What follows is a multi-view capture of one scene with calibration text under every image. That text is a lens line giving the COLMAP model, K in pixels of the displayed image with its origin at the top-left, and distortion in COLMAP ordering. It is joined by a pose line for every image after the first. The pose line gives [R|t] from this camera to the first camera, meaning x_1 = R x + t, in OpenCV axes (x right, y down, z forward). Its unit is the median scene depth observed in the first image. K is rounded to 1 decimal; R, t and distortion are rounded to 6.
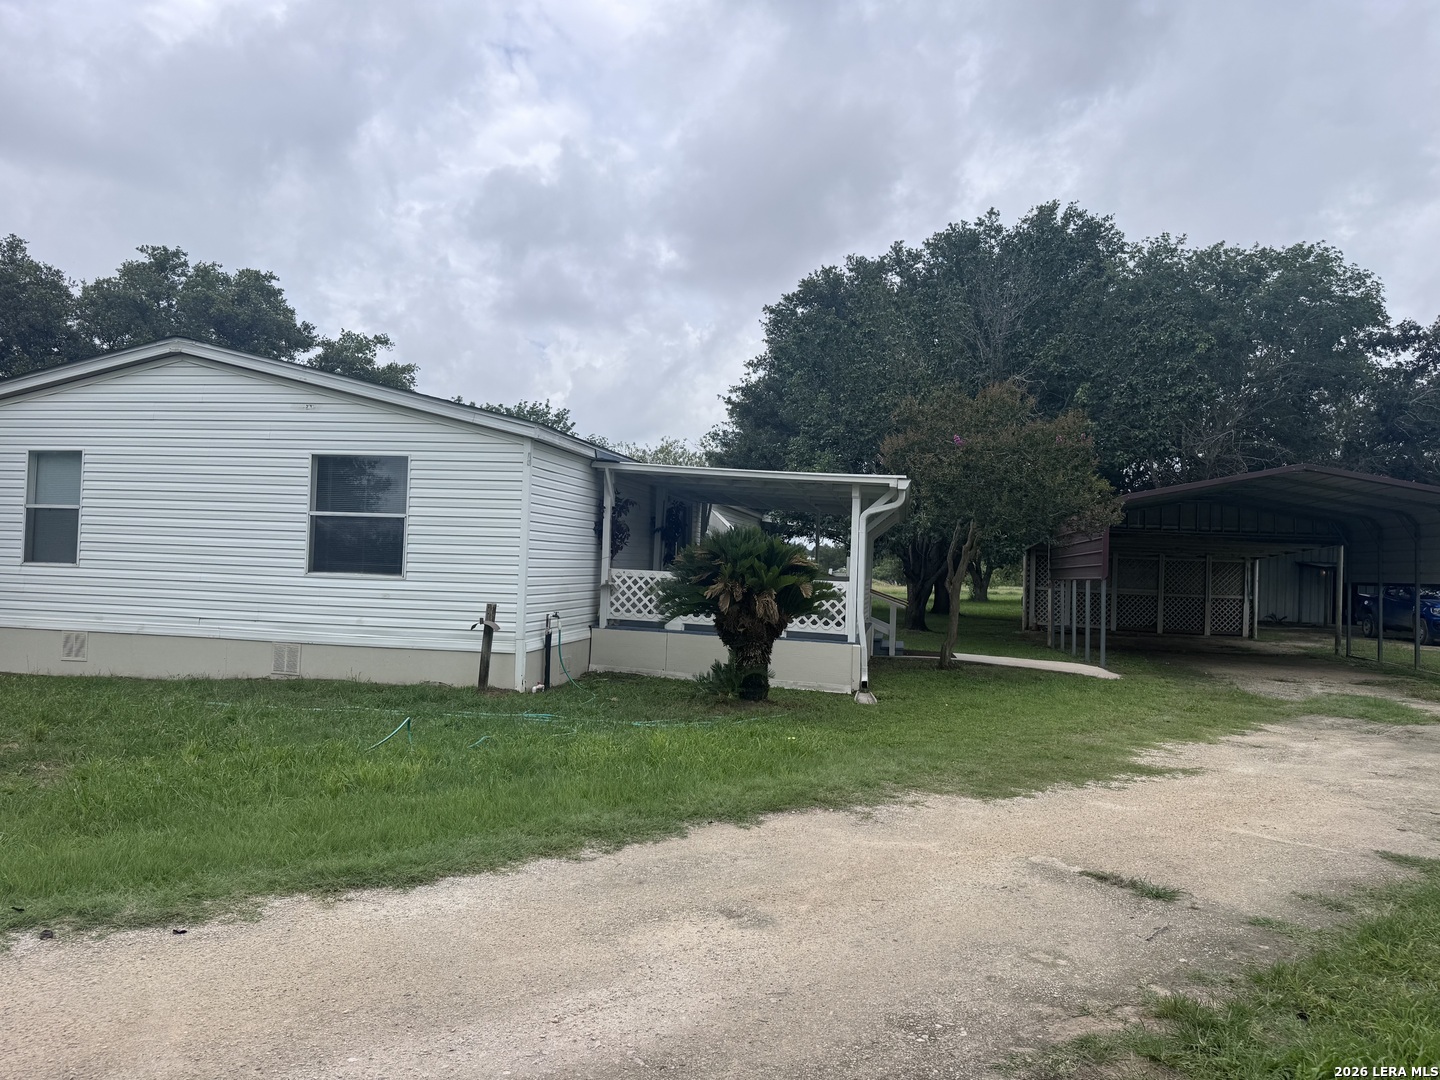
lens RADIAL K [[1014.5, 0, 721.7], [0, 1014.5, 521.4], [0, 0, 1]] dist [0.130699, -0.215120]
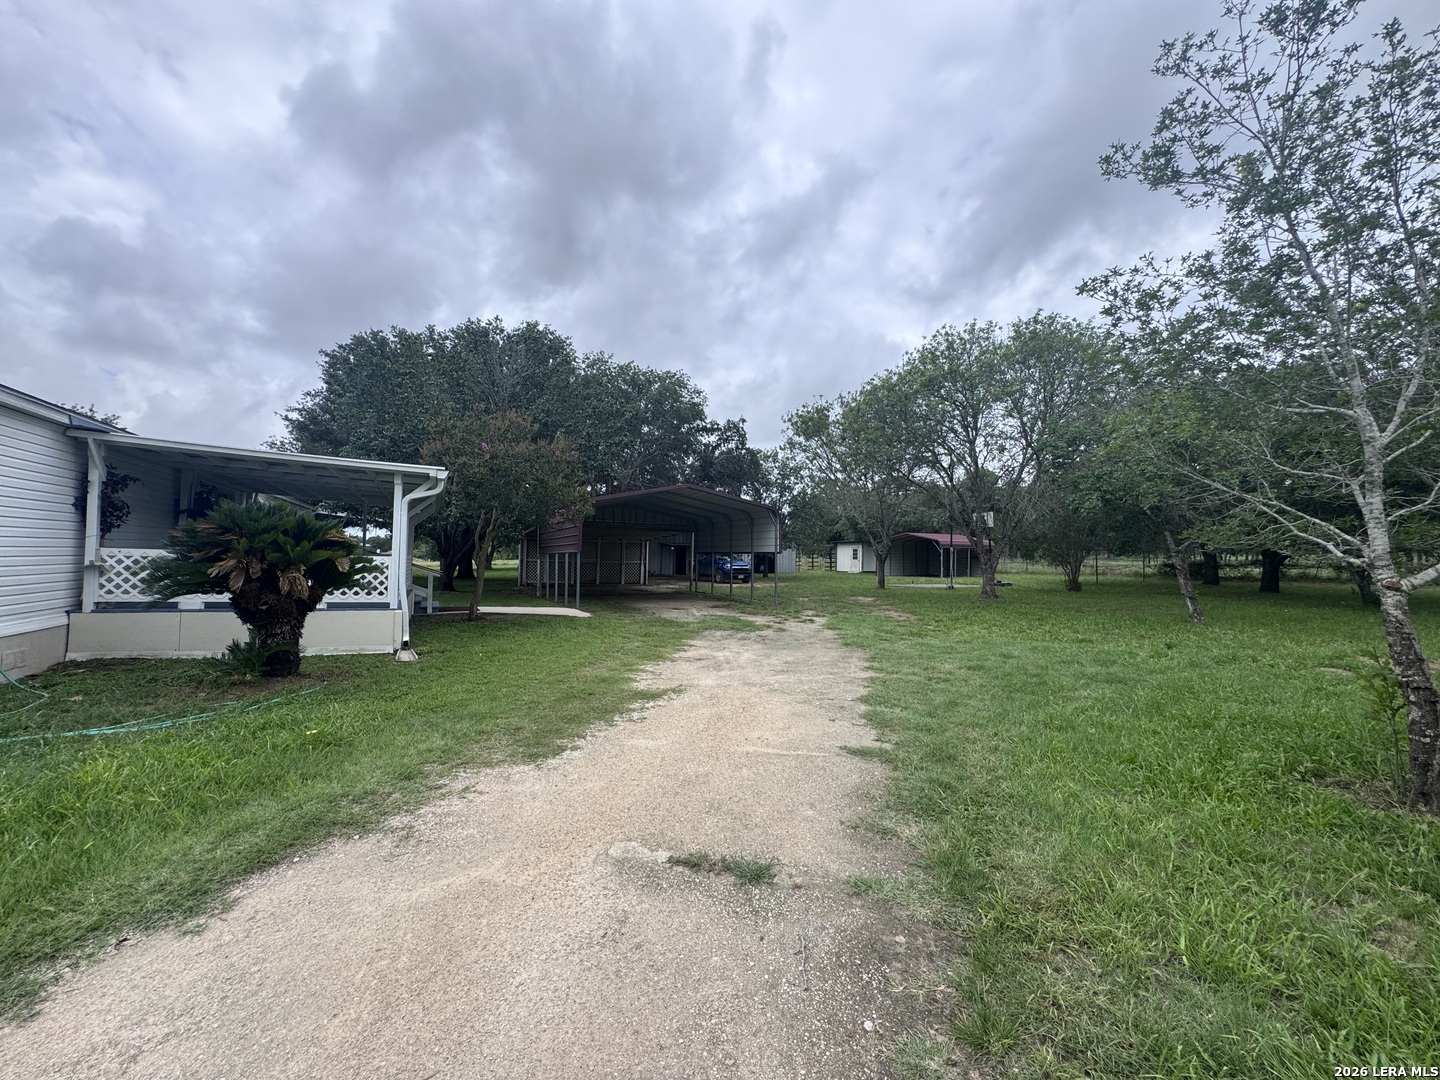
lens RADIAL K [[581.5, 0, 715.5], [0, 581.5, 540.4], [0, 0, 1]] dist [-0.002532, 0.000117]
pose [[0.809385, -0.004829, 0.587259, 0.035019], [-0.012703, 0.999588, 0.025727, 0.018842], [-0.587141, -0.028283, 0.808990, 0.244182]]
